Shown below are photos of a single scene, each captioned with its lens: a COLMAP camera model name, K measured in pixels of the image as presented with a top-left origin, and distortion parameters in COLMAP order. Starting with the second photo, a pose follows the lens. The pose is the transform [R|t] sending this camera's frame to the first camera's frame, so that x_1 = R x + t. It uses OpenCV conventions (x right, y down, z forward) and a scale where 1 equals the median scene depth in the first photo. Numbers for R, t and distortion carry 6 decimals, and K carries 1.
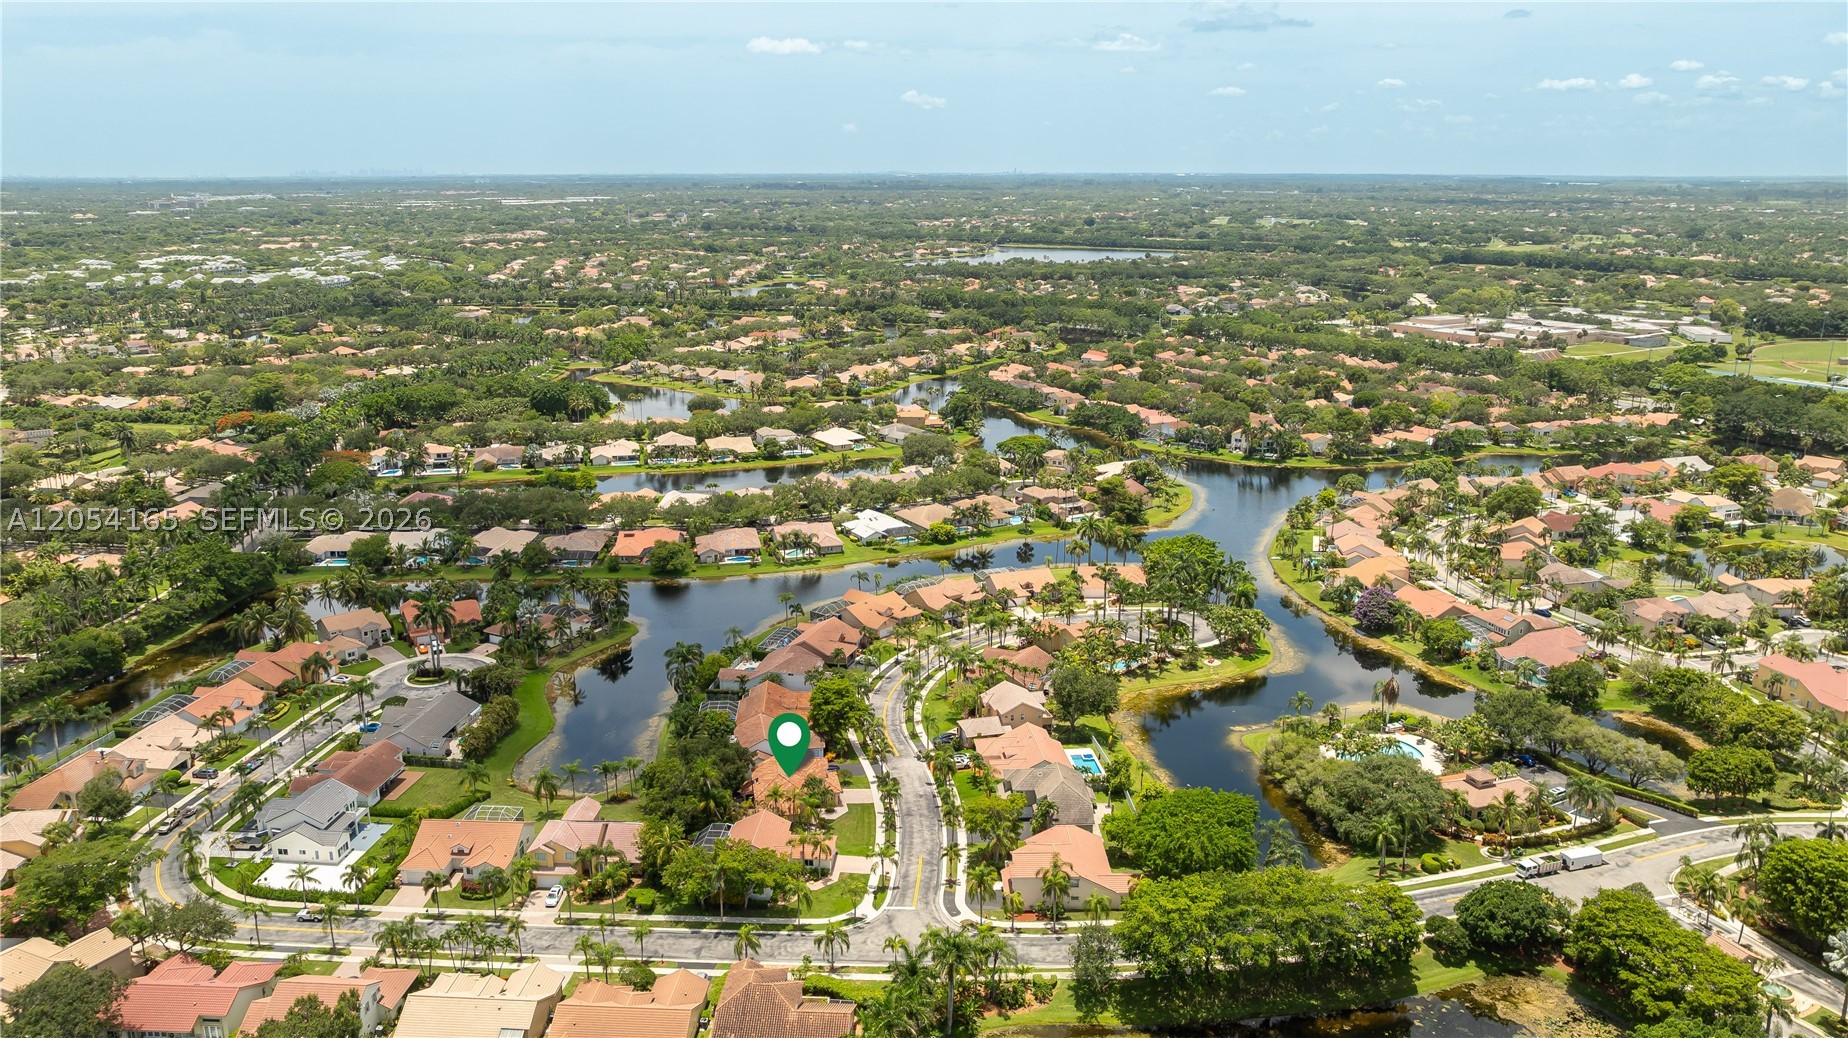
lens RADIAL K [[1344.4, 0, 923.4], [0, 1344.4, 526.7], [0, 0, 1]] dist [-0.046212, 0.052713]
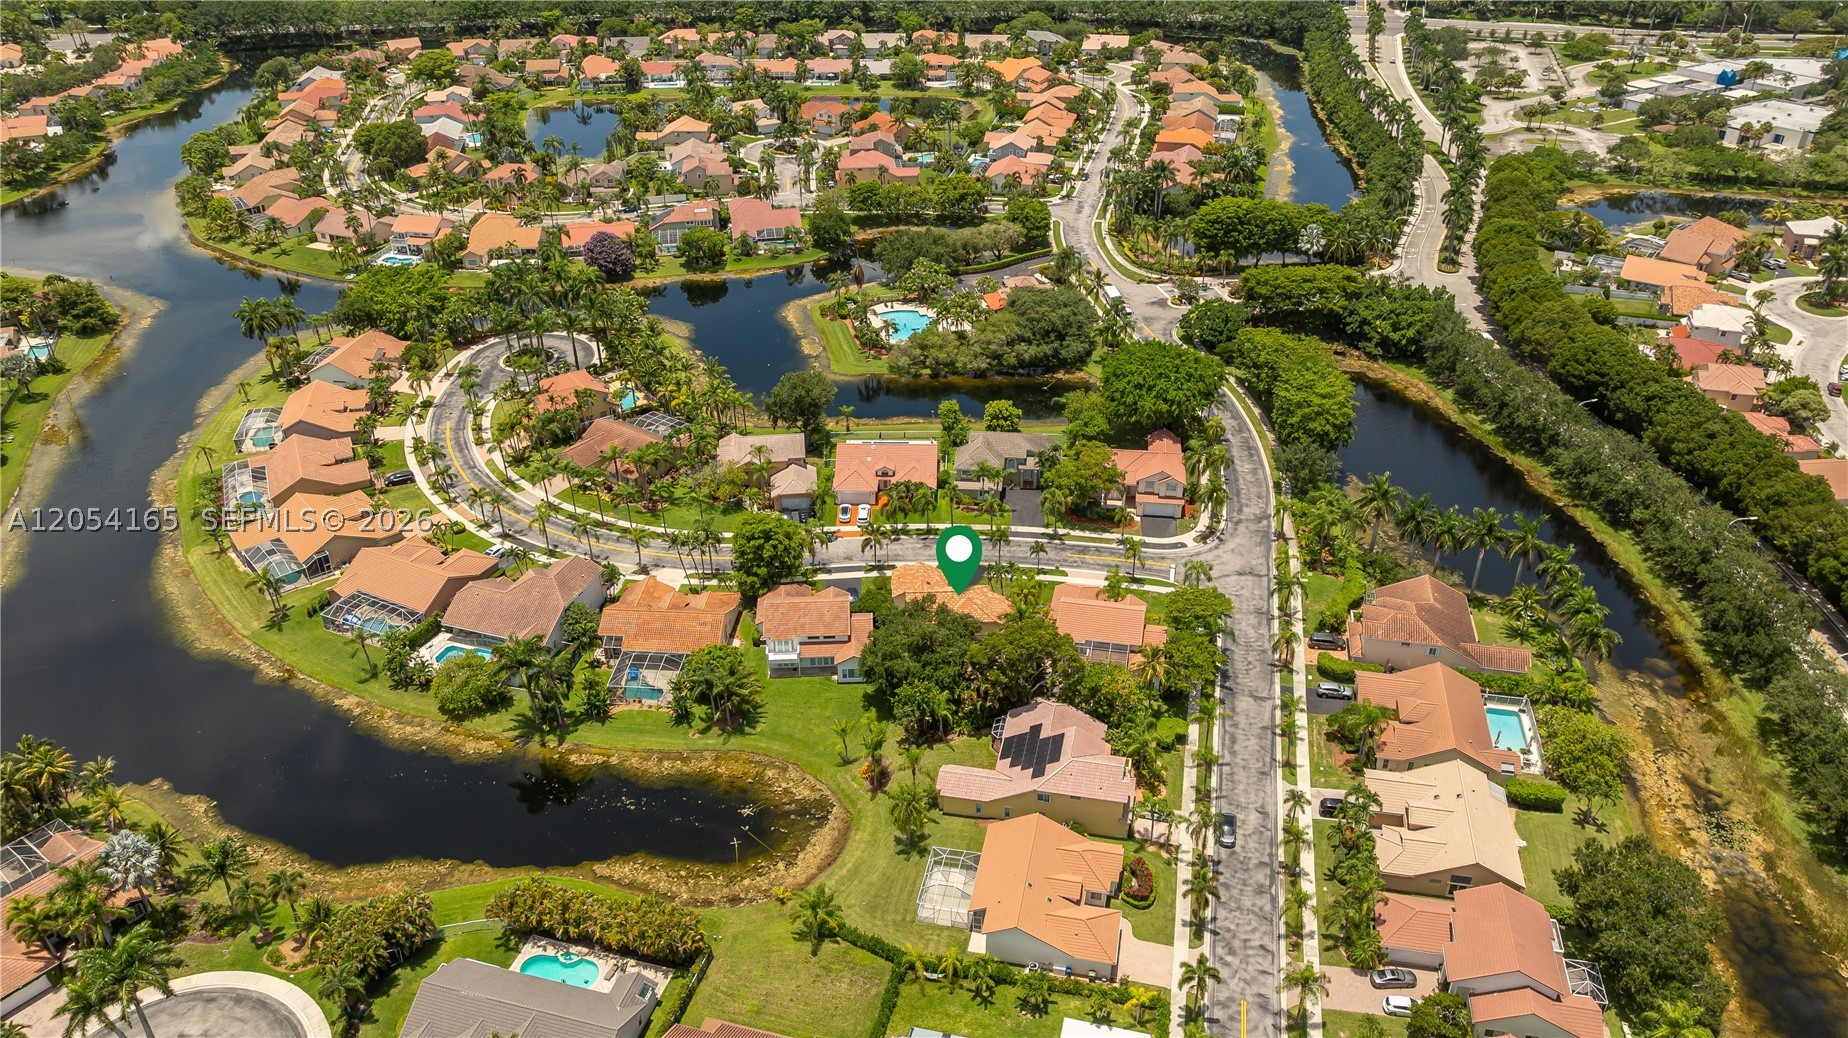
lens RADIAL K [[1344.4, 0, 923.4], [0, 1344.4, 526.7], [0, 0, 1]] dist [-0.046212, 0.052713]
pose [[0.140198, -0.512355, 0.847252, -0.427730], [0.261699, 0.844448, 0.467355, -0.128437], [-0.954913, 0.156203, 0.252473, 0.447683]]
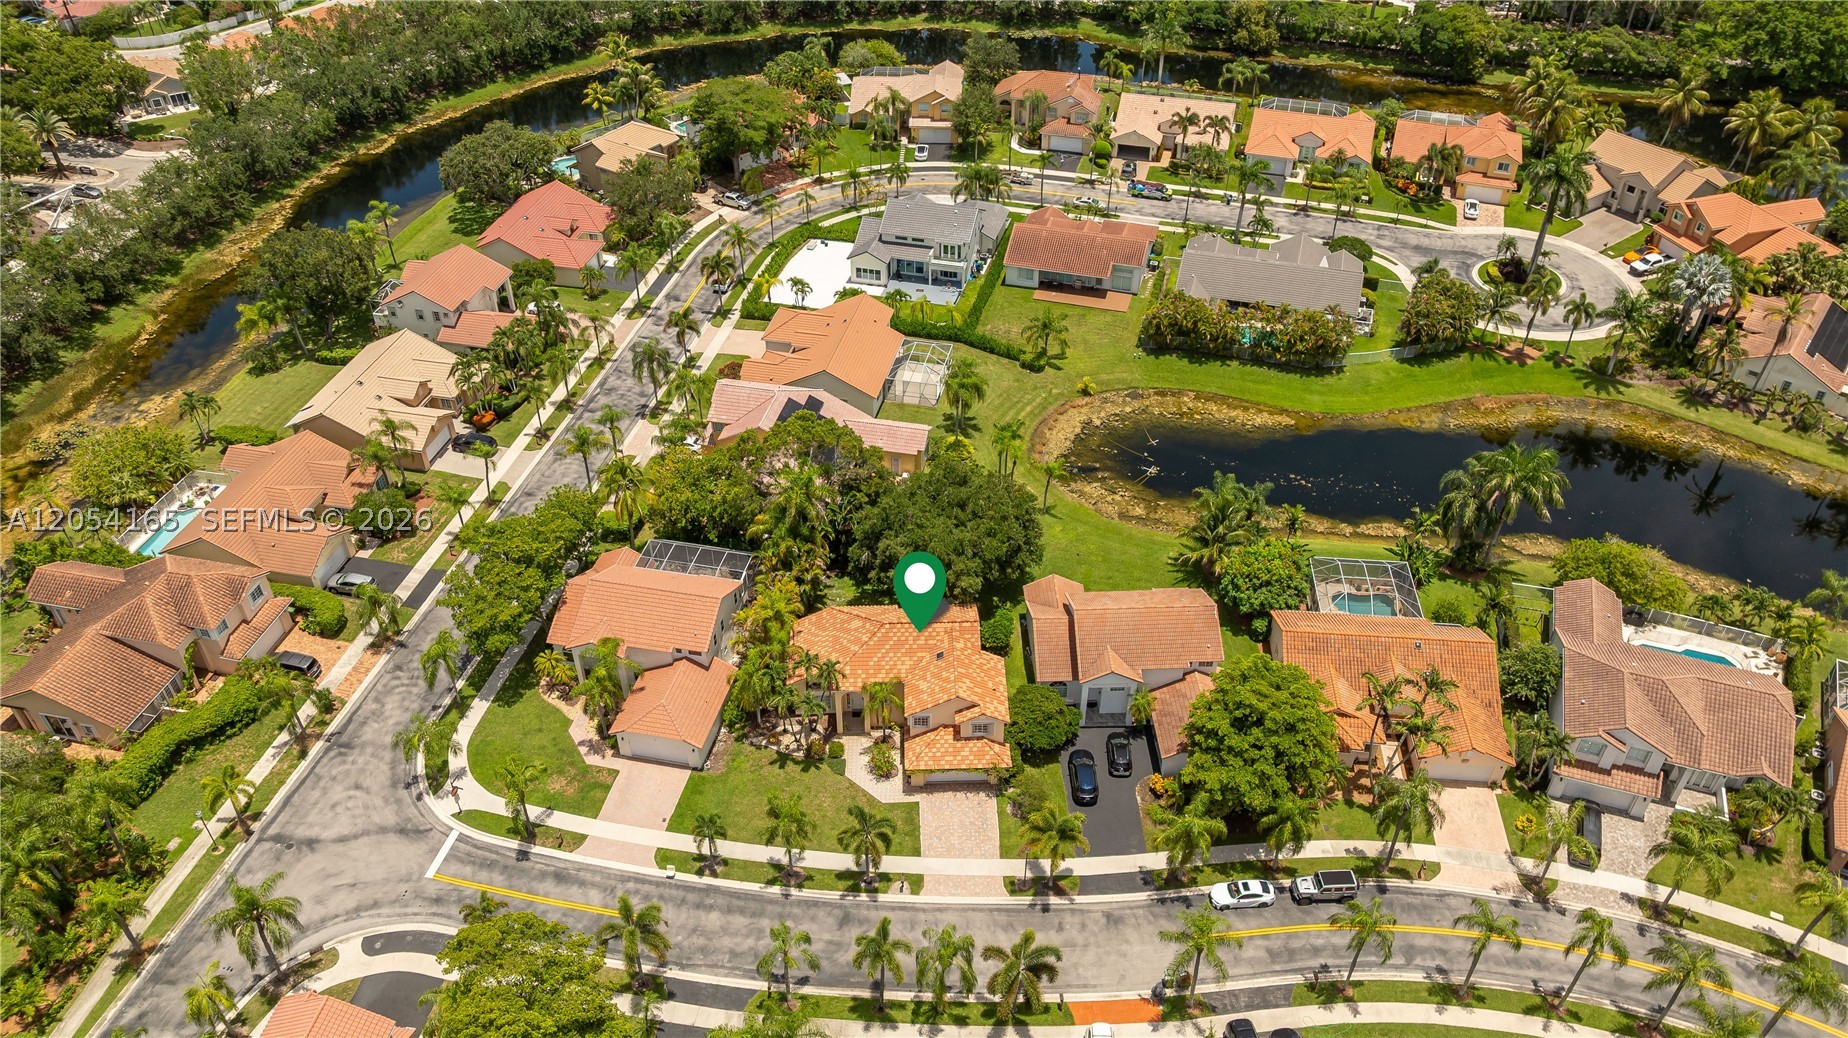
lens RADIAL K [[1344.4, 0, 923.4], [0, 1344.4, 526.7], [0, 0, 1]] dist [-0.046212, 0.052713]
pose [[-0.148812, 0.621397, -0.769234, 0.126858], [-0.253760, 0.727849, 0.637057, -0.078997], [0.955752, 0.290002, 0.049373, 0.540629]]
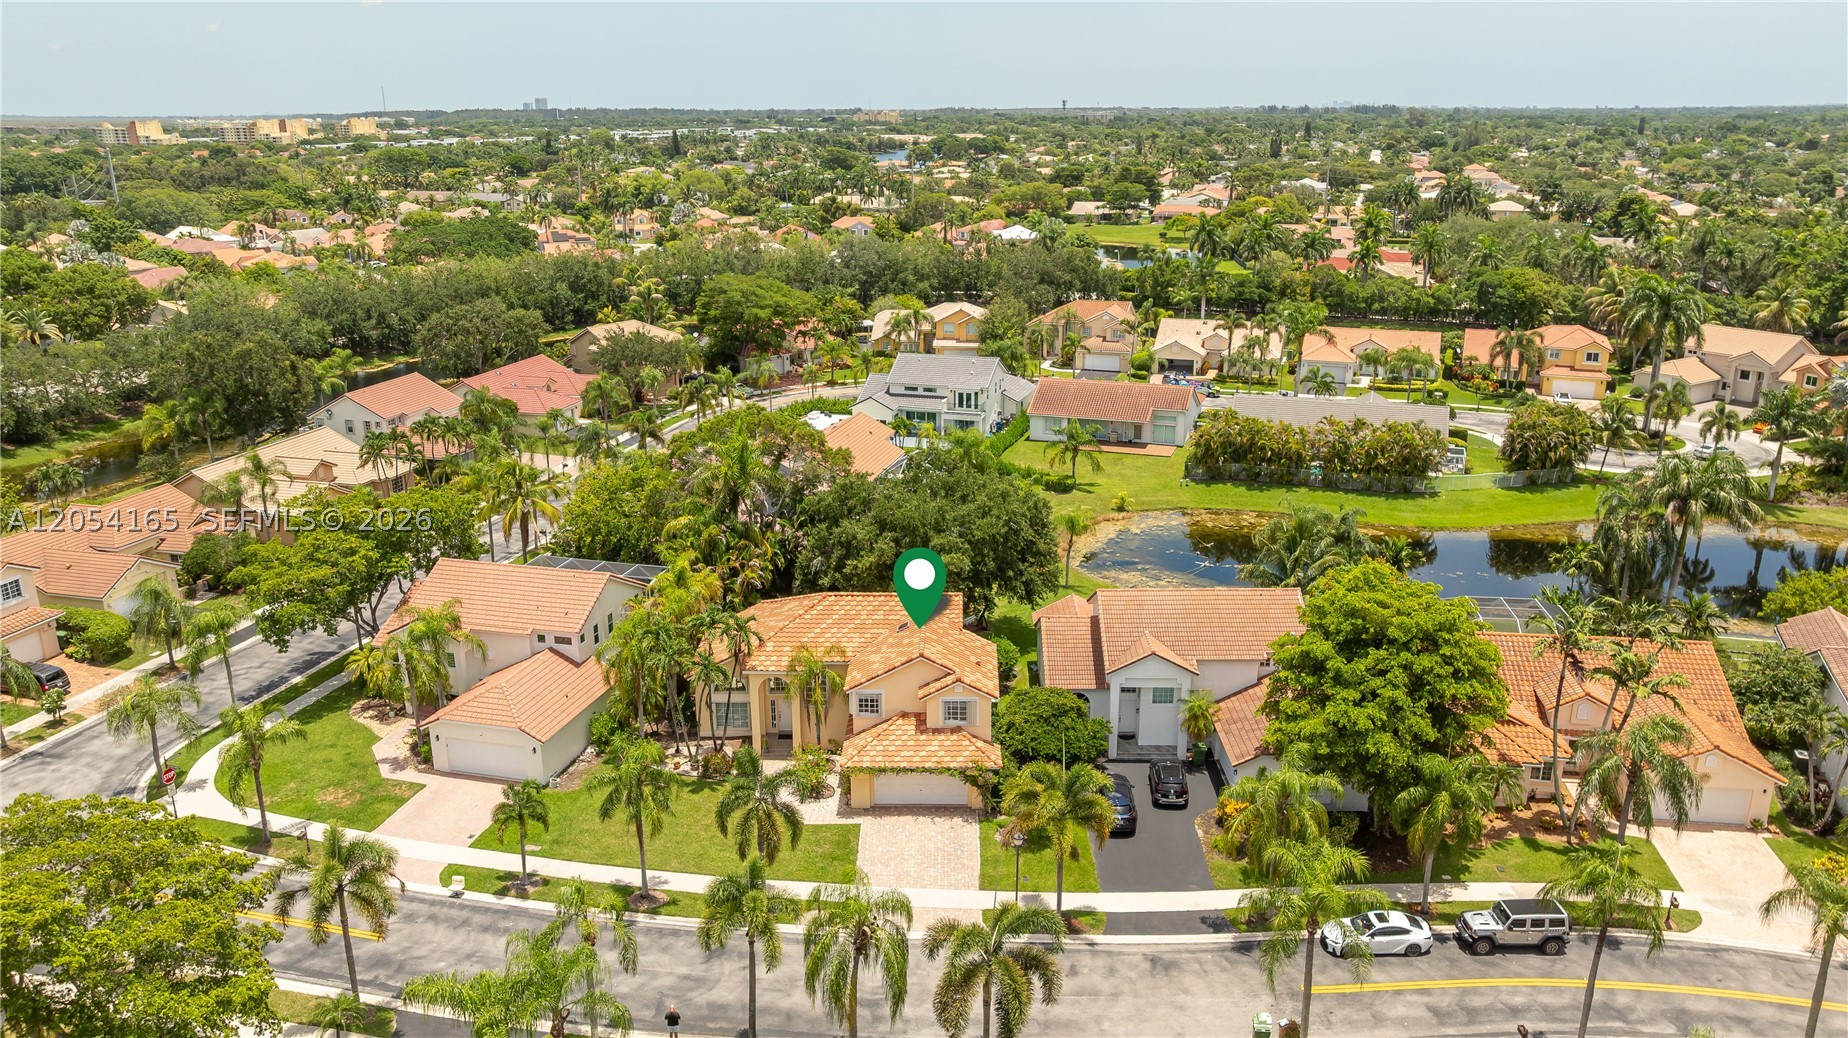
lens RADIAL K [[1344.4, 0, 923.4], [0, 1344.4, 526.7], [0, 0, 1]] dist [-0.046212, 0.052713]
pose [[-0.197751, 0.297944, -0.933876, 0.106550], [-0.246625, 0.906922, 0.341568, 0.026745], [0.948721, 0.297863, -0.105864, 0.580602]]
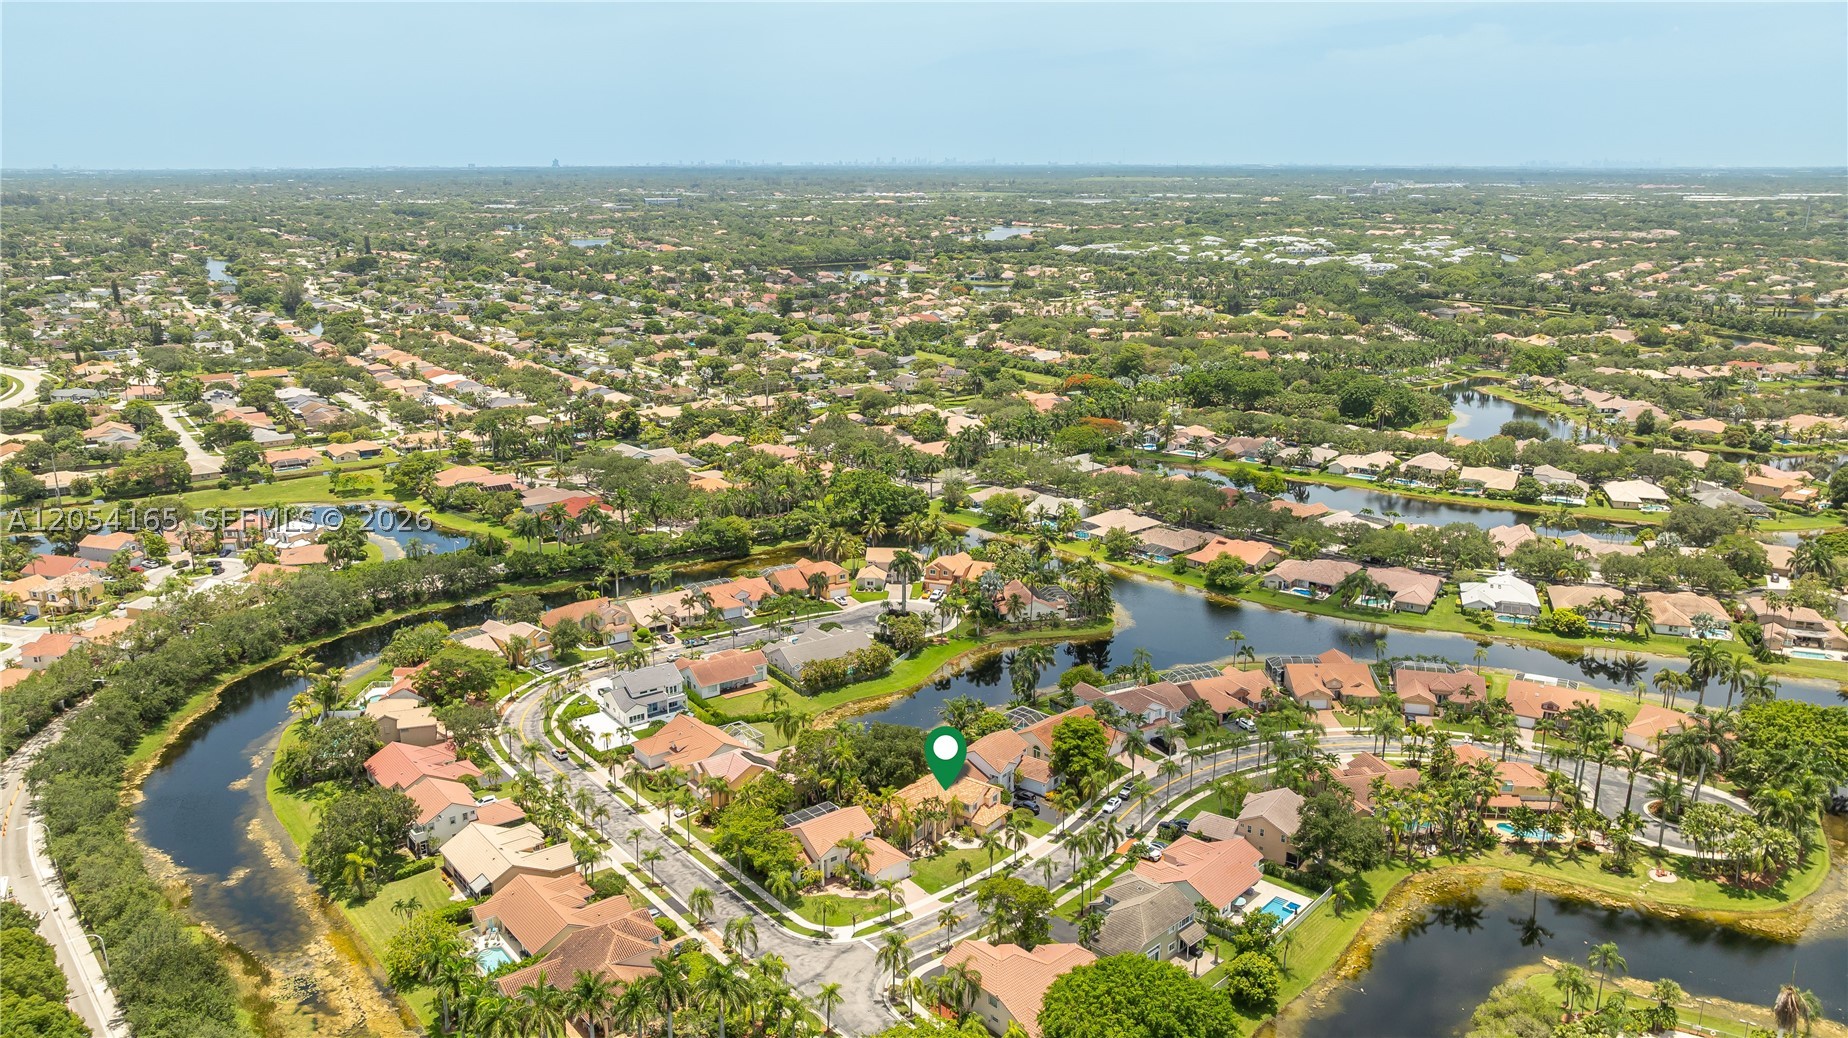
lens RADIAL K [[1344.4, 0, 923.4], [0, 1344.4, 526.7], [0, 0, 1]] dist [-0.046212, 0.052713]
pose [[0.670984, 0.198073, -0.714526, 0.303844], [-0.192909, 0.977107, 0.089710, -0.046946], [0.715937, 0.077644, 0.693834, 0.168842]]
